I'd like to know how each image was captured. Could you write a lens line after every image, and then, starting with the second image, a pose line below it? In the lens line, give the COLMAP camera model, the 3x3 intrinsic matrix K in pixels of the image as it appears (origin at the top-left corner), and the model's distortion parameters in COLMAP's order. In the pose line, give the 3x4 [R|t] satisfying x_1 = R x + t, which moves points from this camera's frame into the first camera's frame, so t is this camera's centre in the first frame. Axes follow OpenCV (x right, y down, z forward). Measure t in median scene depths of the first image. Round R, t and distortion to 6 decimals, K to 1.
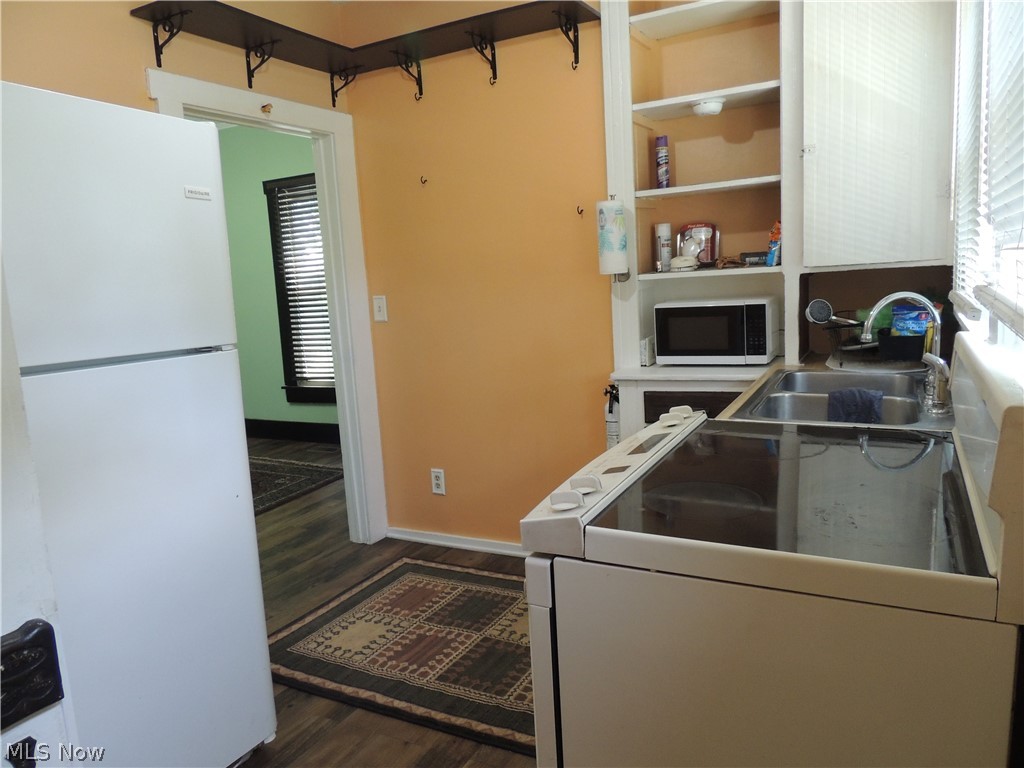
lens RADIAL K [[722.9, 0, 514.5], [0, 722.9, 384.2], [0, 0, 1]] dist [-0.004437, -0.001243]
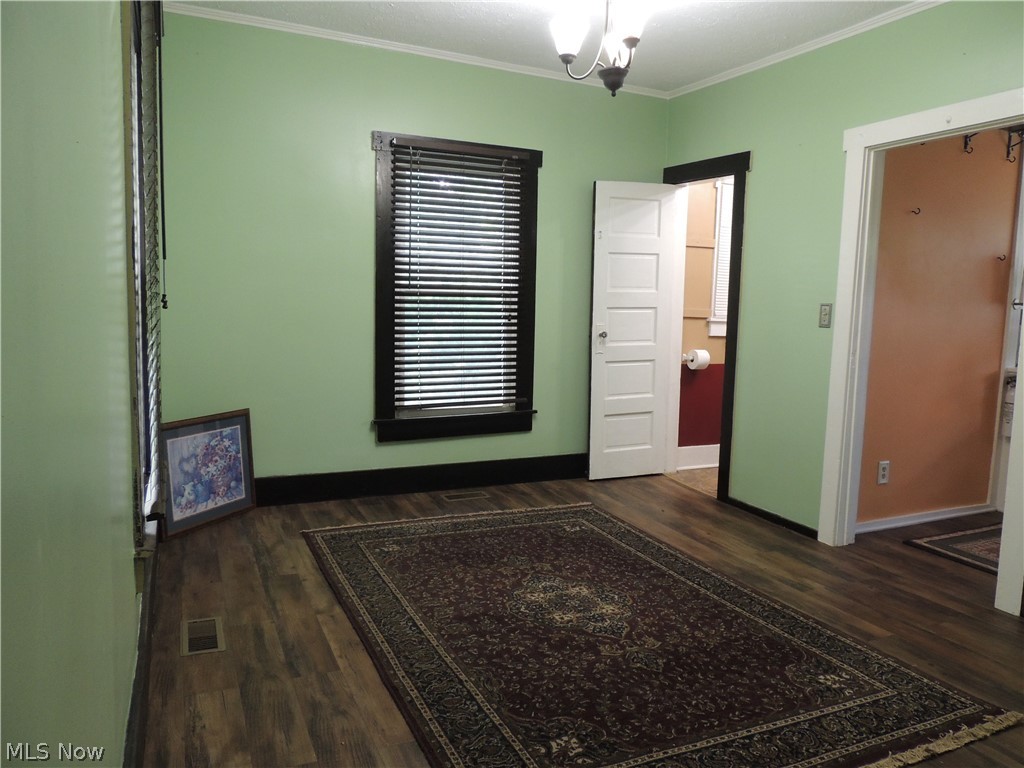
lens RADIAL K [[722.9, 0, 510.1], [0, 722.9, 383.6], [0, 0, 1]] dist [-0.004437, -0.001243]
pose [[0.601976, -0.024897, 0.798126, -0.966334], [0.062914, 0.997885, -0.016323, -0.015880], [-0.796032, 0.060039, 0.602269, 0.553026]]
